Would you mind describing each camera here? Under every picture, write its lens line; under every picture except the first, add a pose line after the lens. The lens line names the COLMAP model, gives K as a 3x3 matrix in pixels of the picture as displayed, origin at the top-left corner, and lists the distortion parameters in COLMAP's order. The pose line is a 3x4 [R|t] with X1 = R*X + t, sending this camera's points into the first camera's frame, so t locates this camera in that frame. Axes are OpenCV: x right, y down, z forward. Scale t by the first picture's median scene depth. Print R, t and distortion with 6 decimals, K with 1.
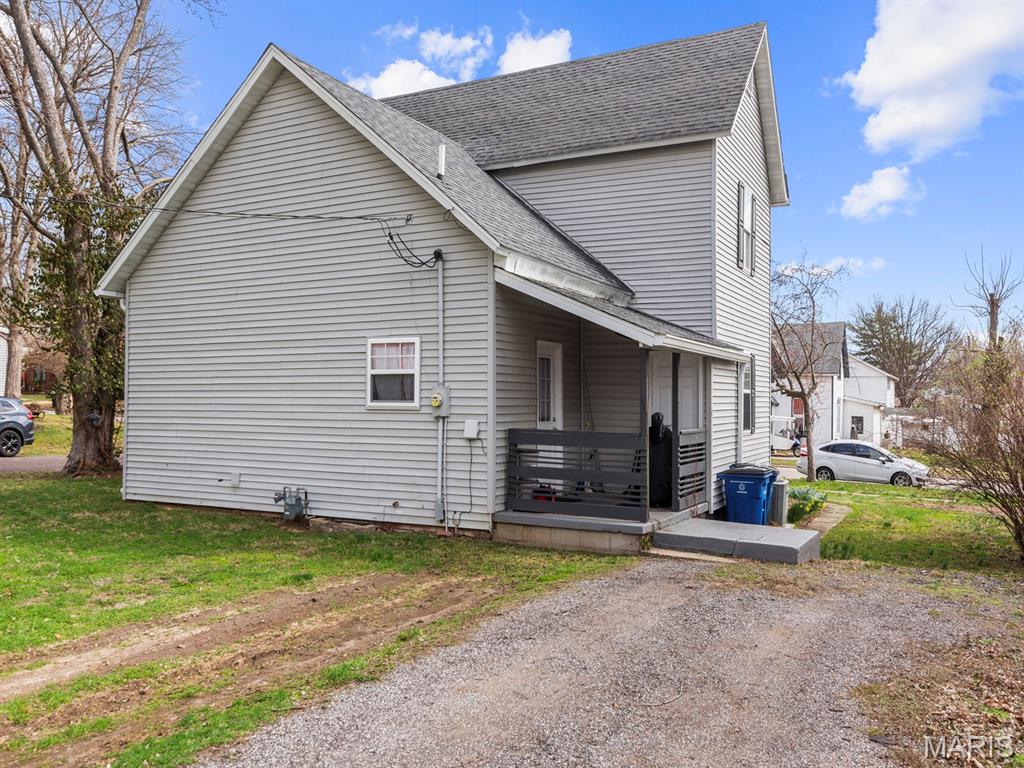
lens RADIAL K [[802.6, 0, 512.0], [0, 802.6, 384.0], [0, 0, 1]] dist [-0.001257, -0.000589]
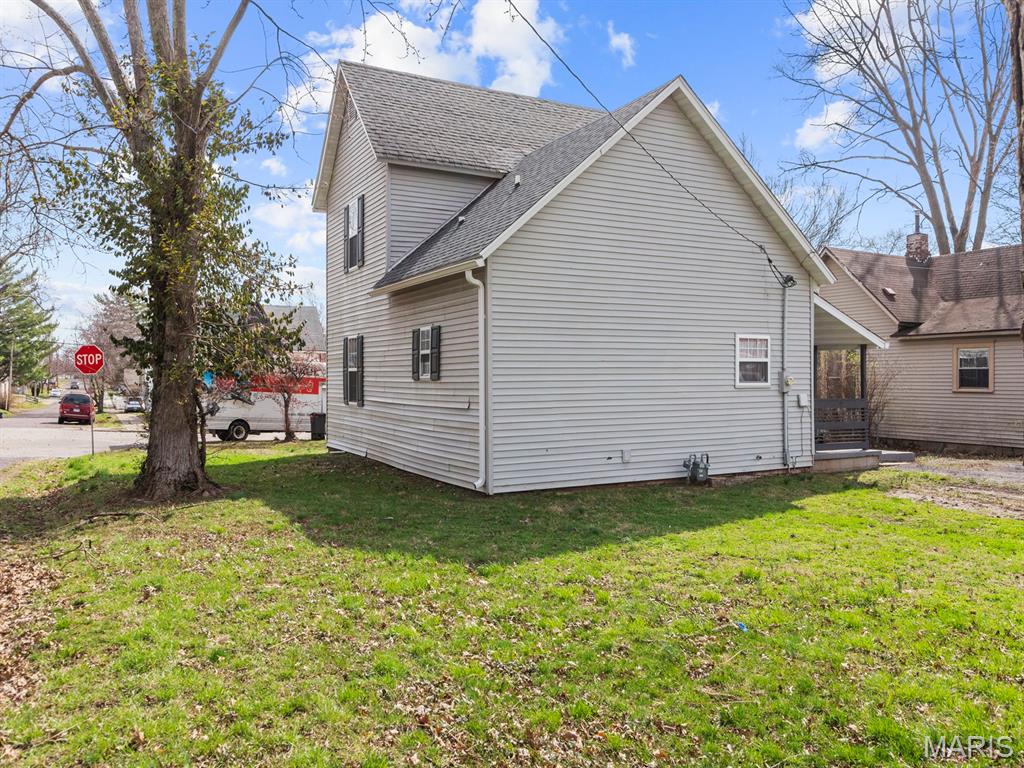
lens RADIAL K [[802.6, 0, 512.0], [0, 802.6, 384.0], [0, 0, 1]] dist [-0.001257, -0.000589]
pose [[0.559076, -0.013511, 0.829006, -1.515652], [-0.009015, 0.999709, 0.022373, -0.001621], [-0.829067, -0.019981, 0.558791, 0.591426]]
